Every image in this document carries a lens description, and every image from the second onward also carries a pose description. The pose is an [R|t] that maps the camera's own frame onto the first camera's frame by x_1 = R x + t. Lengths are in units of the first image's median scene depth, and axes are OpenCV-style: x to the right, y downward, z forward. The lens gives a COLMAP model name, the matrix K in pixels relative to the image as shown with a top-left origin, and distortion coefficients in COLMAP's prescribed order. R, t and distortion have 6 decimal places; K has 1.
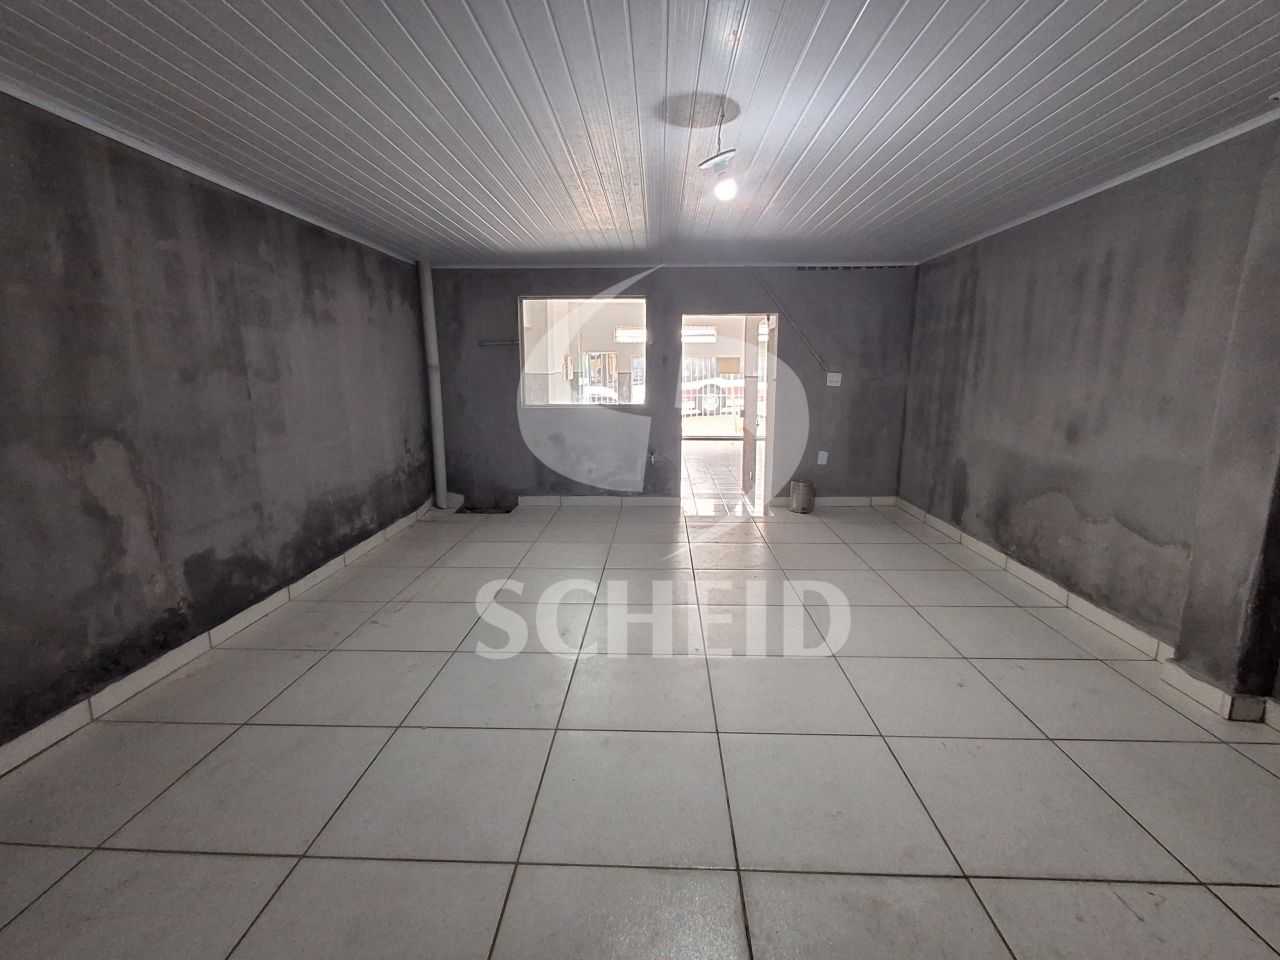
lens RADIAL K [[585.5, 0, 640.0], [0, 585.5, 480.0], [0, 0, 1]] dist [-0.000930, 0.001194]
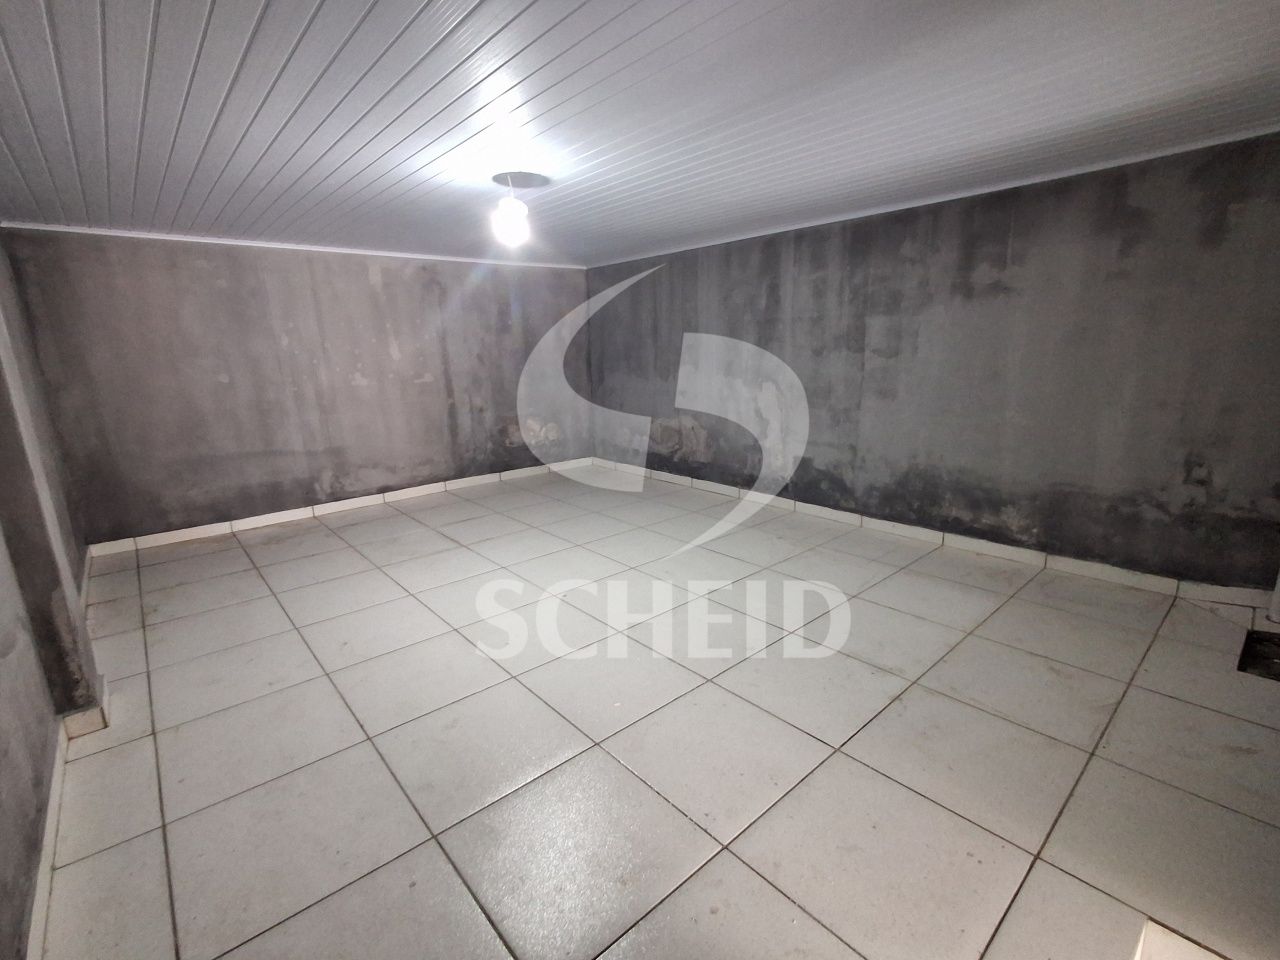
lens RADIAL K [[587.4, 0, 640.0], [0, 587.4, 480.0], [0, 0, 1]] dist [0.002290, -0.000685]
pose [[-0.728287, 0.168601, -0.664208, 0.659280], [-0.105870, 0.929941, 0.352138, -0.322868], [0.677045, 0.326777, -0.659414, 1.615751]]
